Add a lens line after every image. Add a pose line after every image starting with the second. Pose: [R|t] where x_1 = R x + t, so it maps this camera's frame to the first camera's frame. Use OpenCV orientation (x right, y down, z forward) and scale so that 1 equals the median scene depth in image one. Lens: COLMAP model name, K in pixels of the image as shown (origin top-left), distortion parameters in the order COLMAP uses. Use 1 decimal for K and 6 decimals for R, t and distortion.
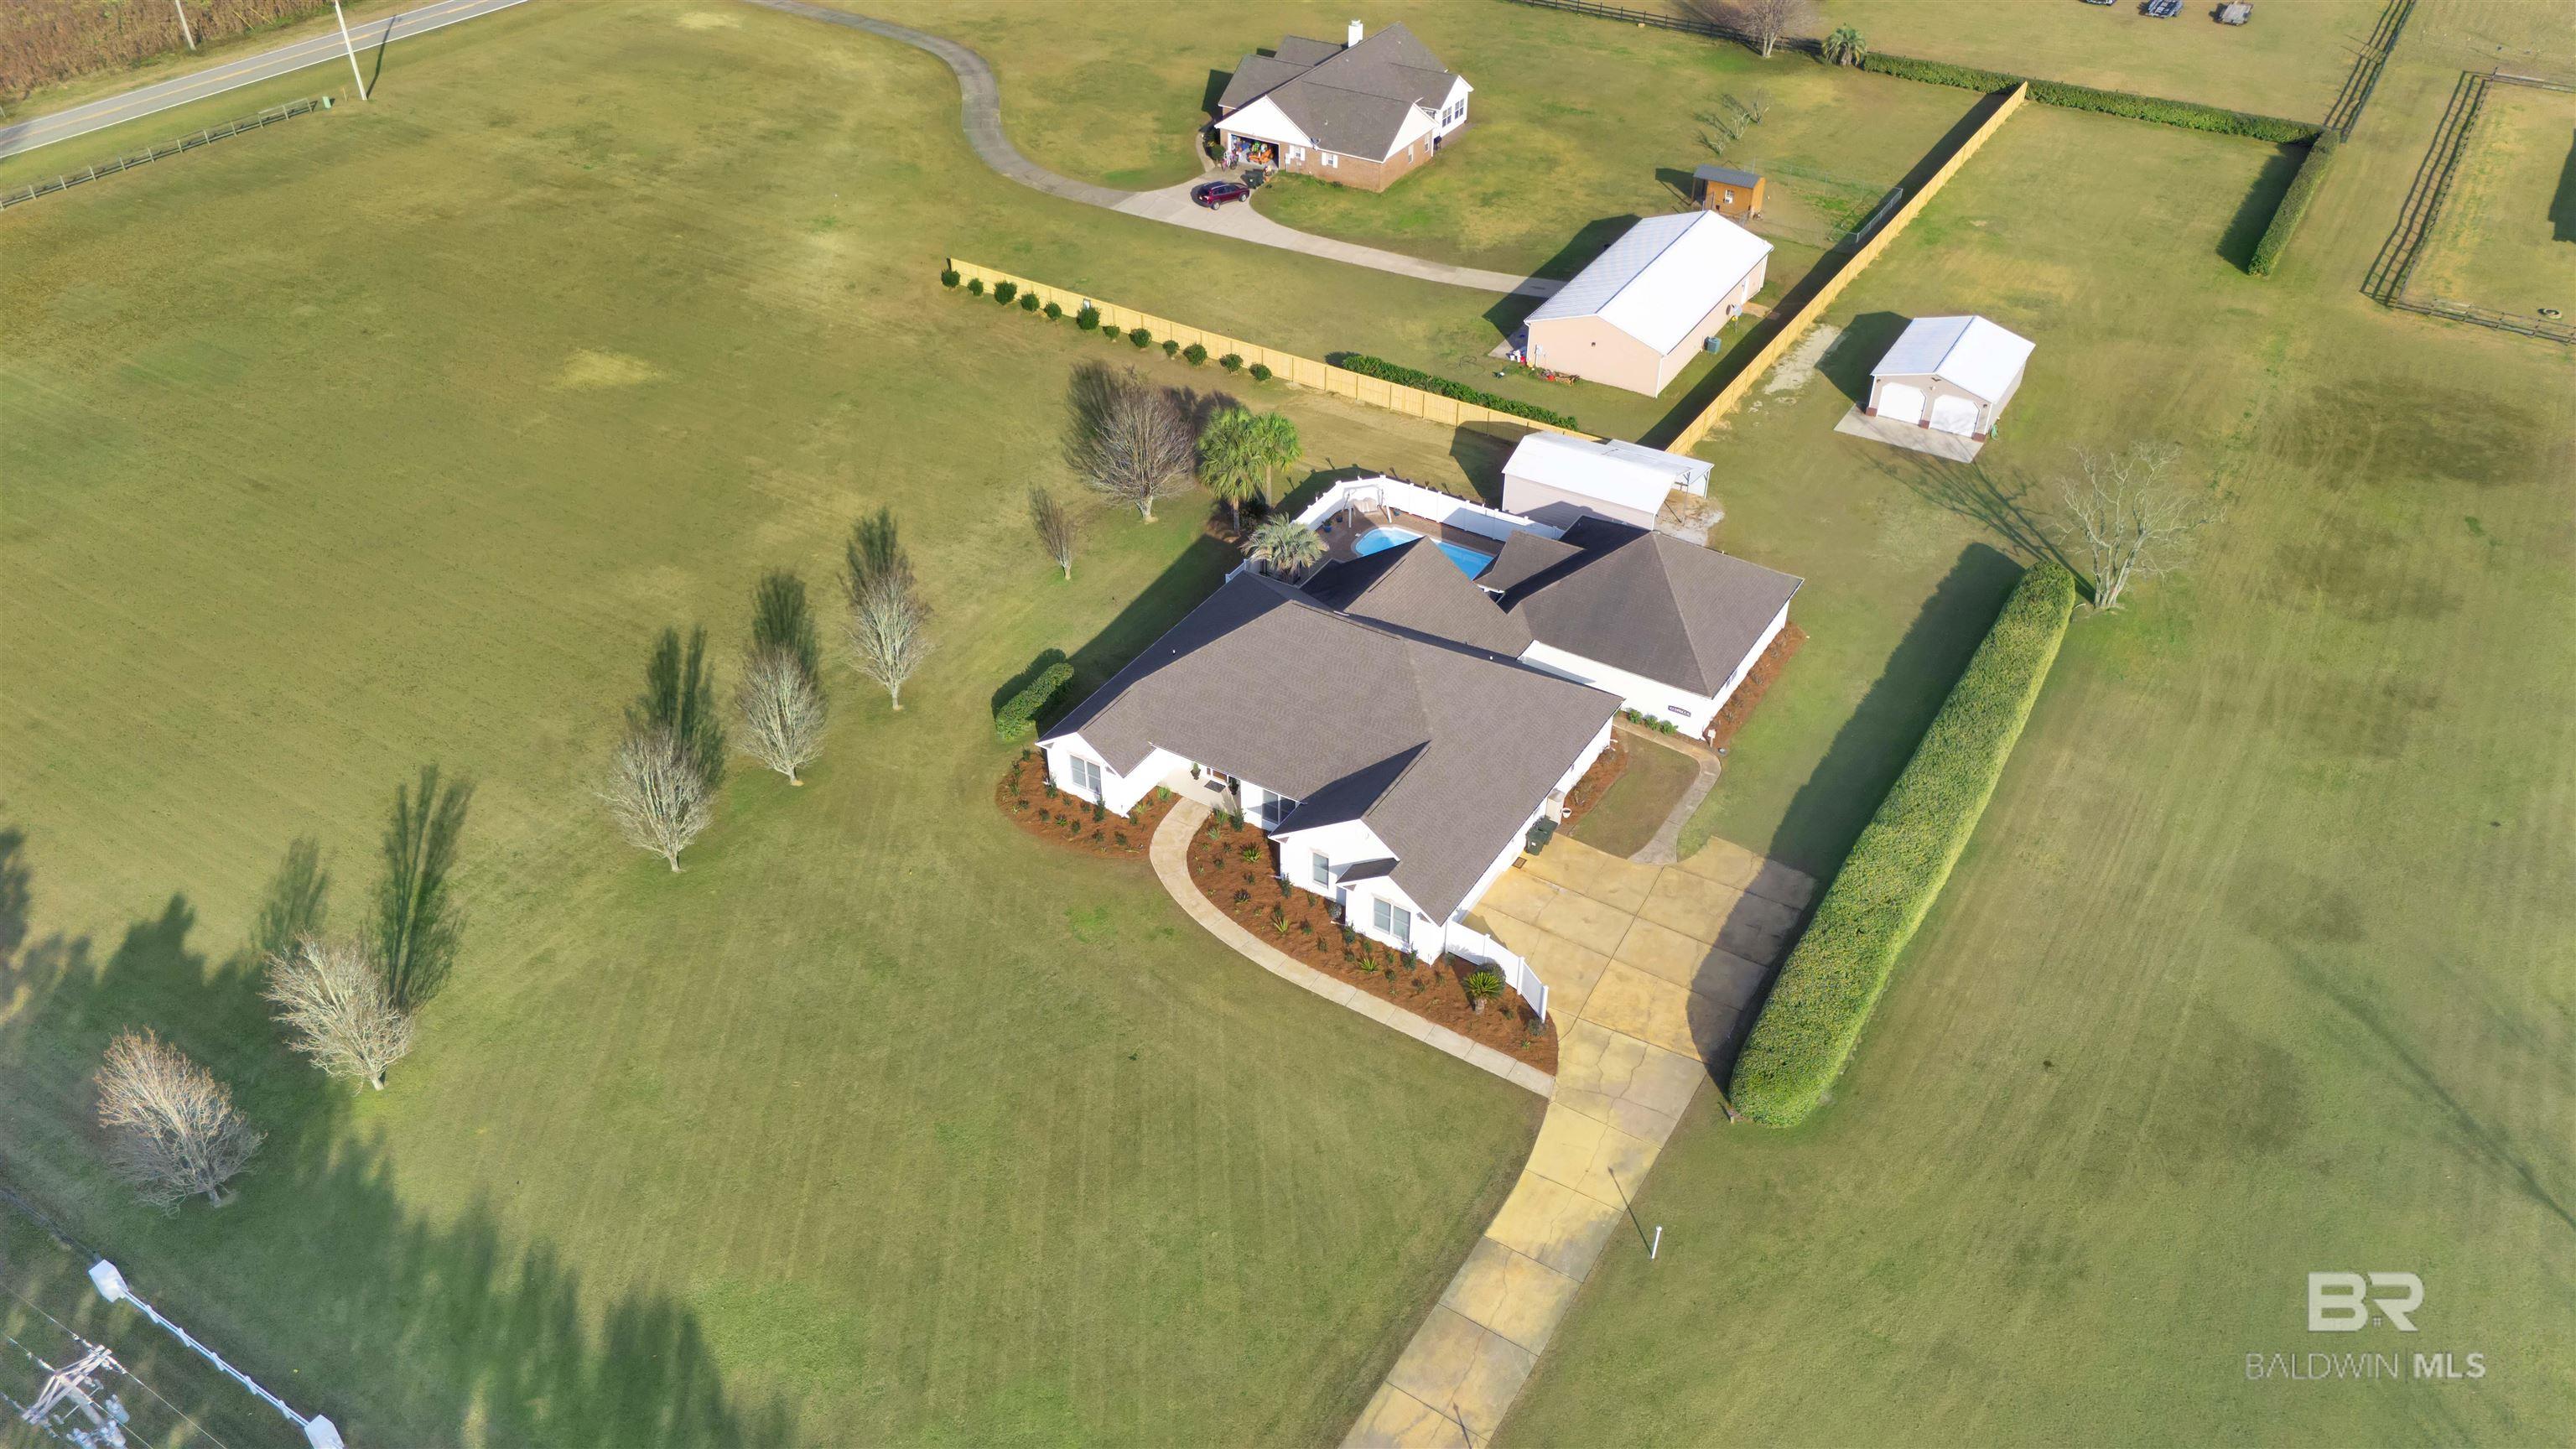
lens RADIAL K [[1884.4, 0, 1296.7], [0, 1884.4, 728.1], [0, 0, 1]] dist [0.071921, -0.073802]
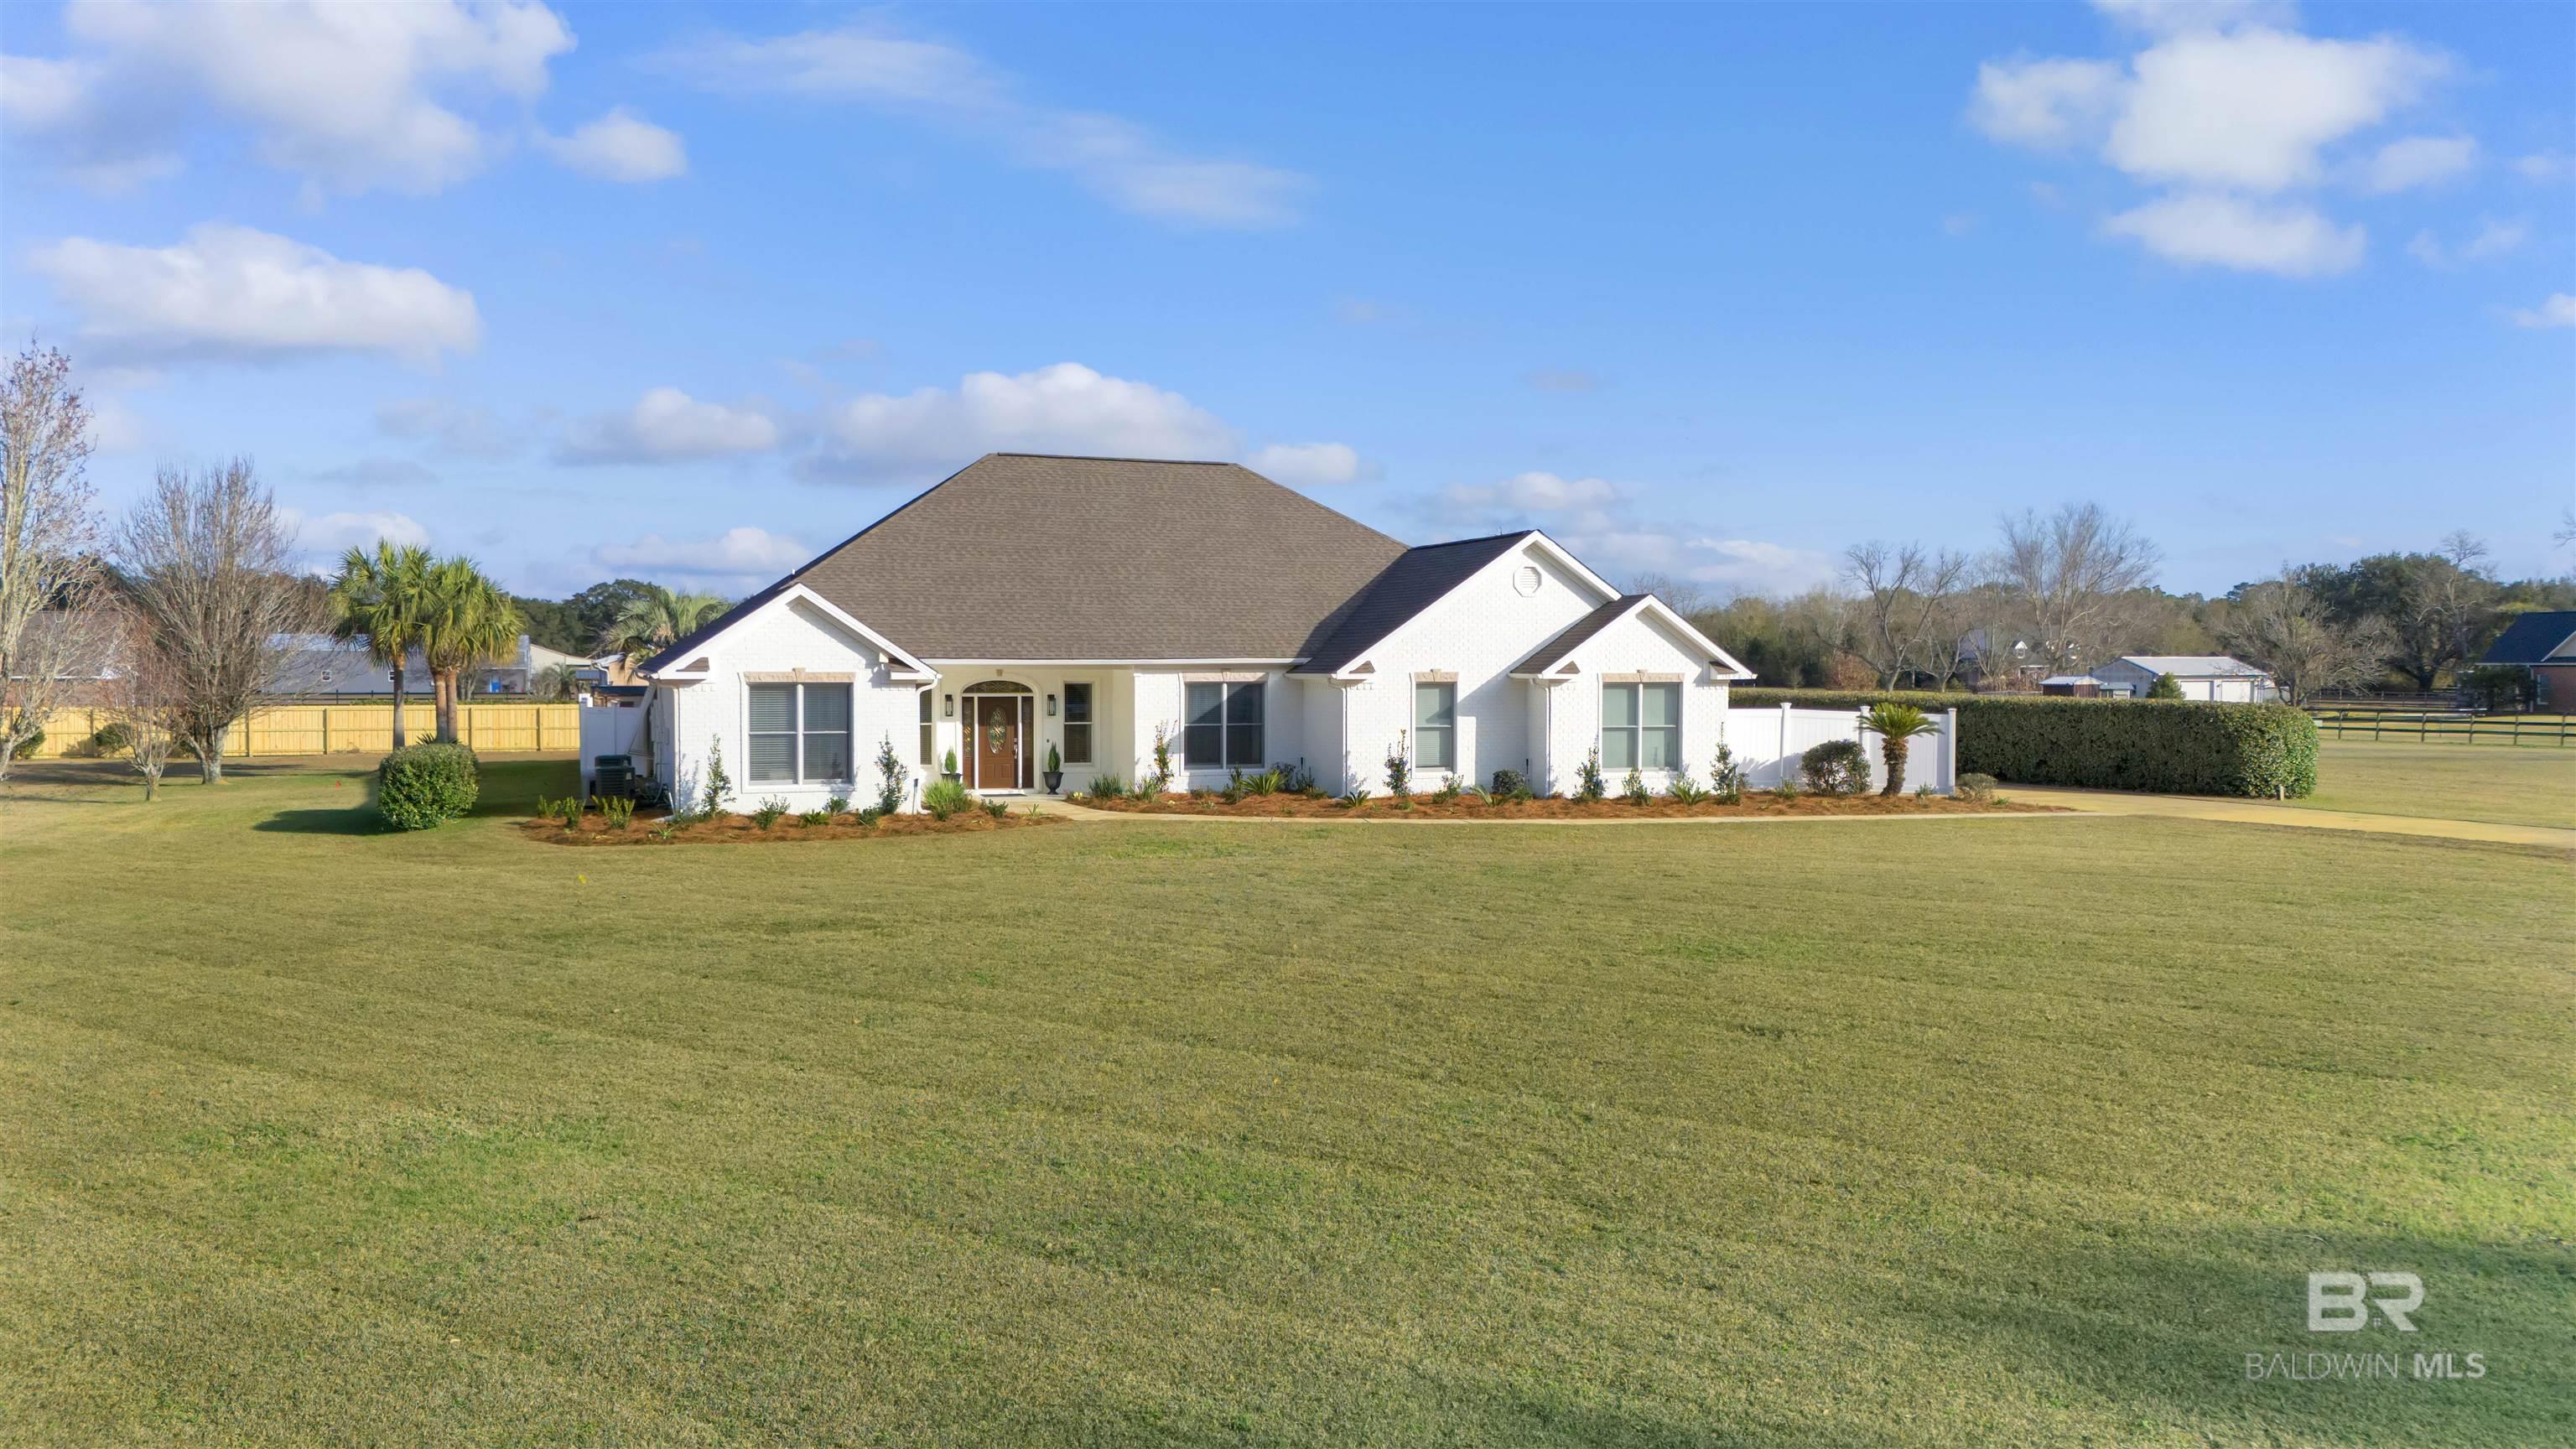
lens RADIAL K [[1927.6, 0, 1300.6], [0, 1927.6, 718.3], [0, 0, 1]] dist [0.076906, -0.081741]
pose [[0.636874, -0.025074, 0.770560, -0.249380], [0.464969, 0.809737, -0.357952, 0.150937], [-0.614976, 0.586257, 0.527359, 0.498594]]
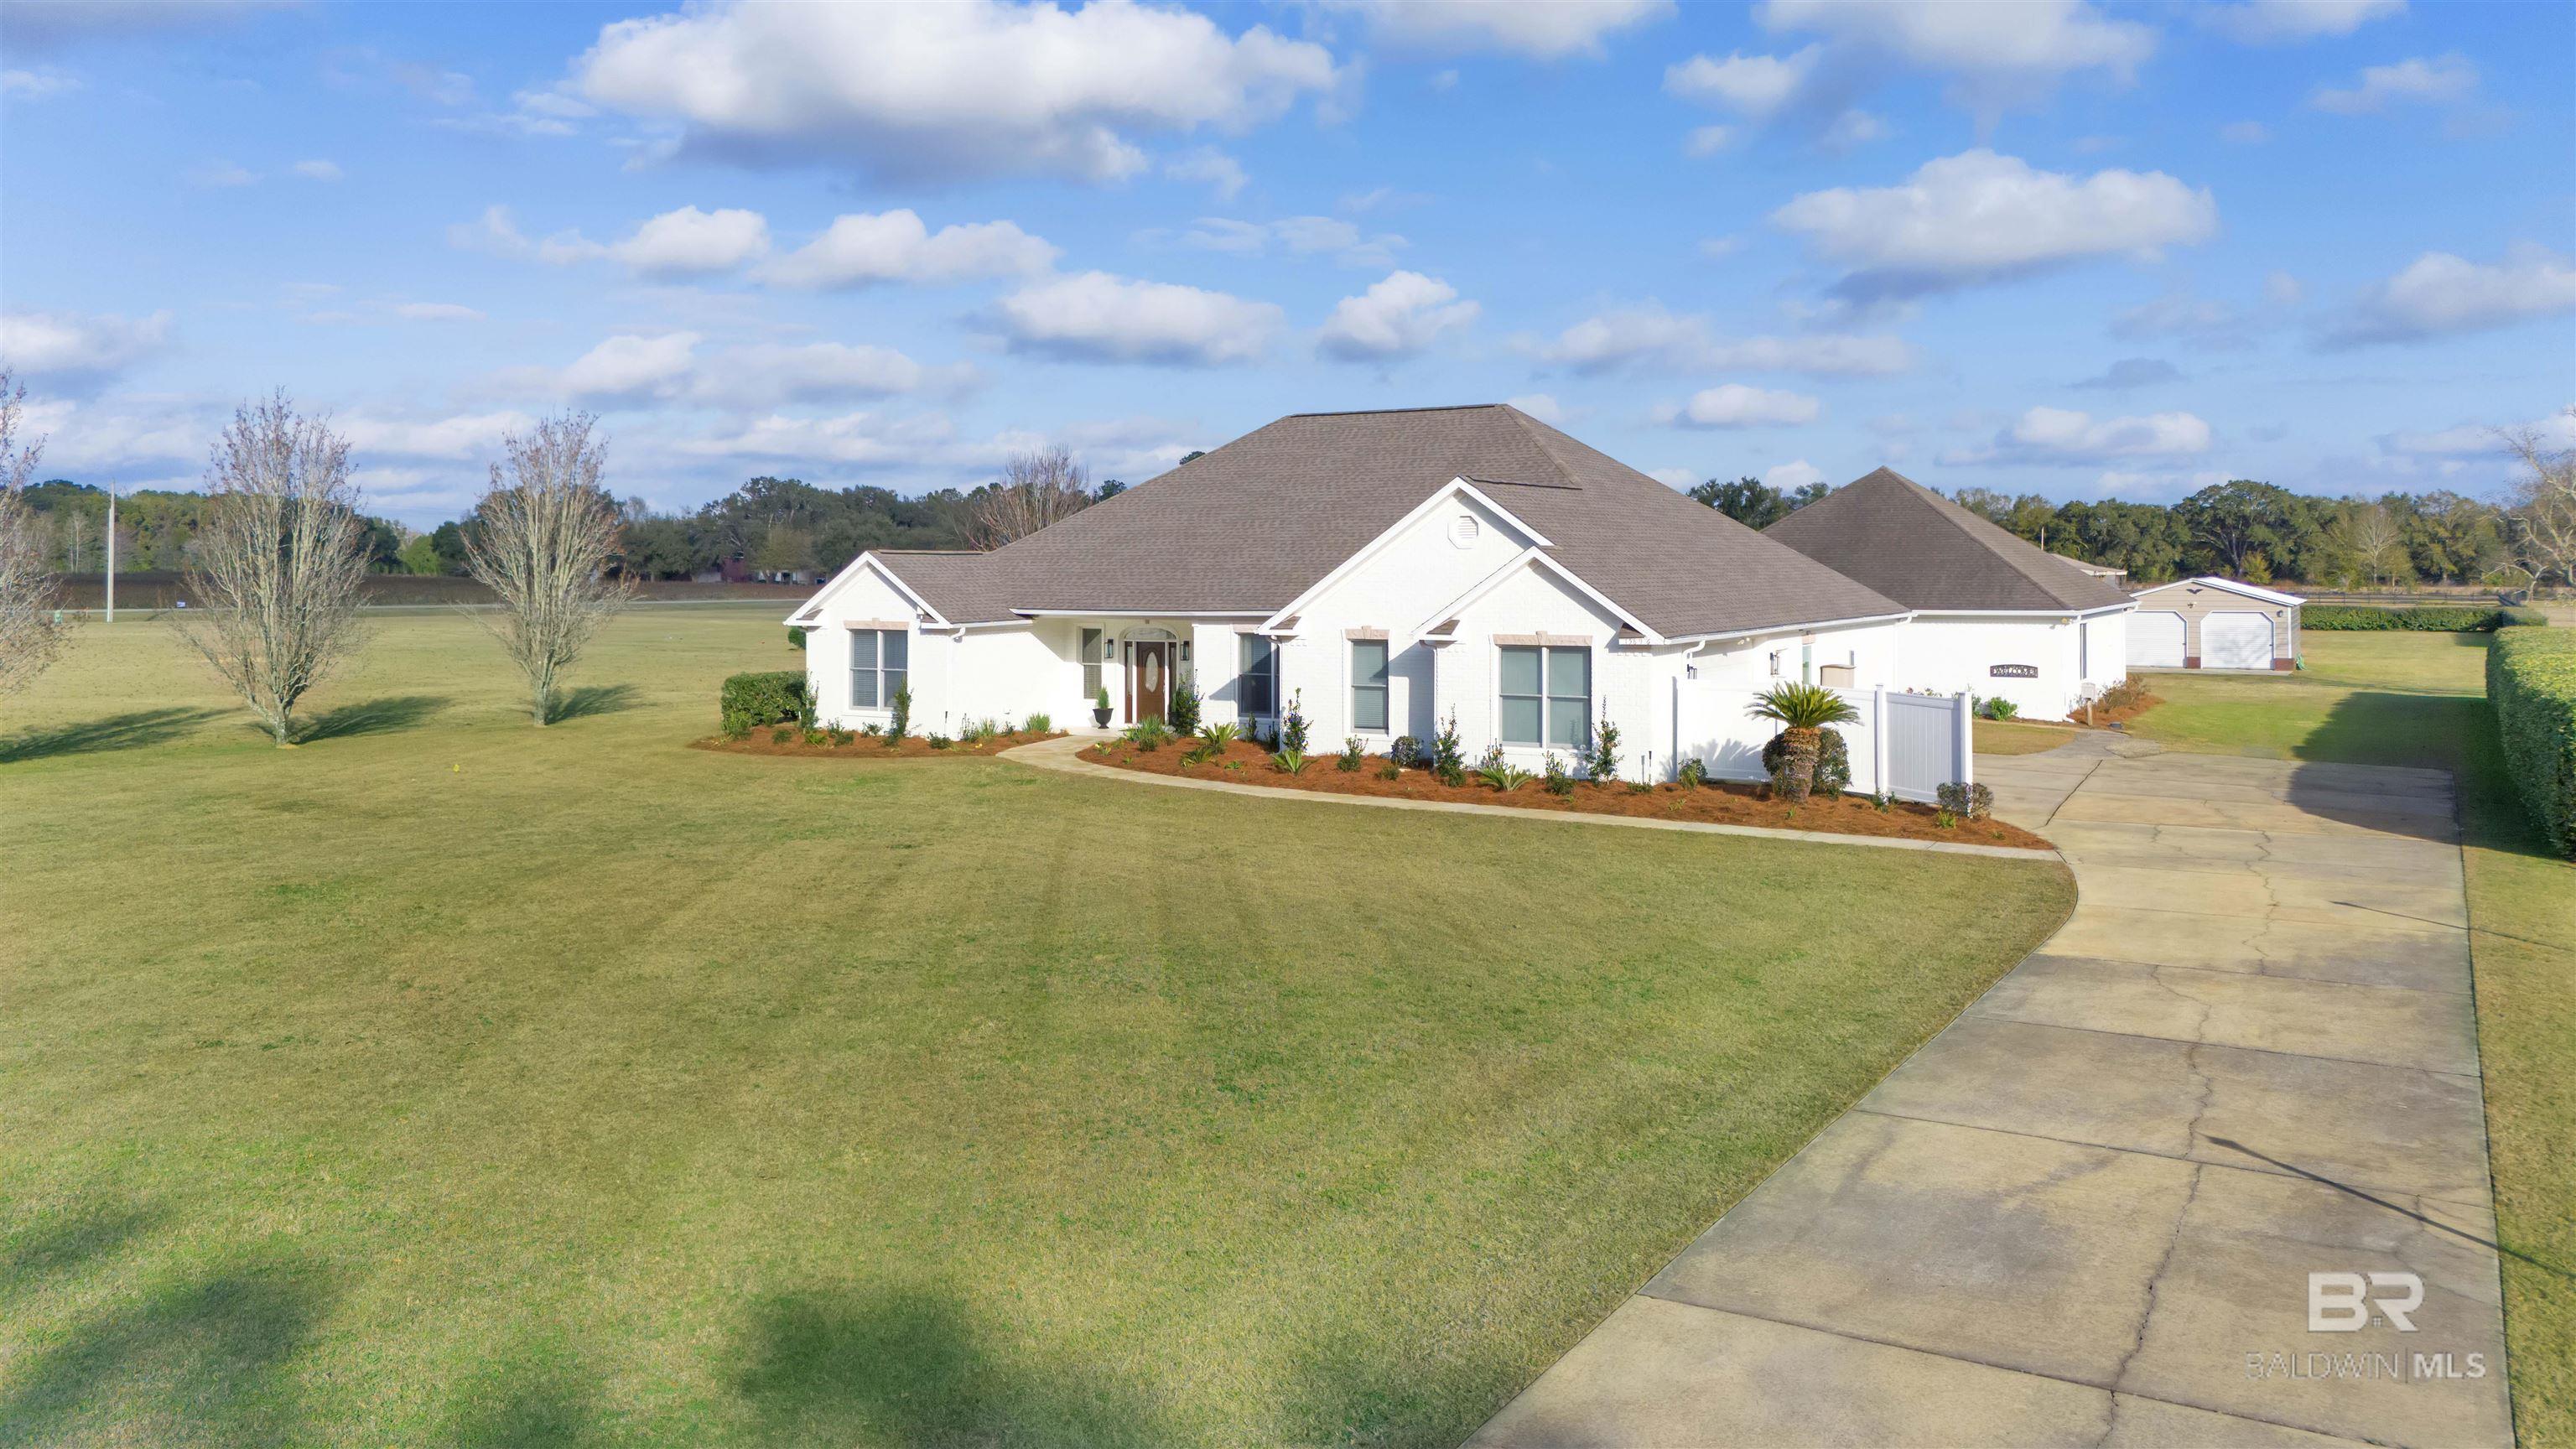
lens RADIAL K [[1927.6, 0, 1300.6], [0, 1927.6, 718.3], [0, 0, 1]] dist [0.076906, -0.081741]
pose [[0.999516, -0.007406, 0.030198, -0.011657], [0.022466, 0.843439, -0.536755, 0.214594], [-0.021496, 0.537174, 0.843198, 0.401721]]
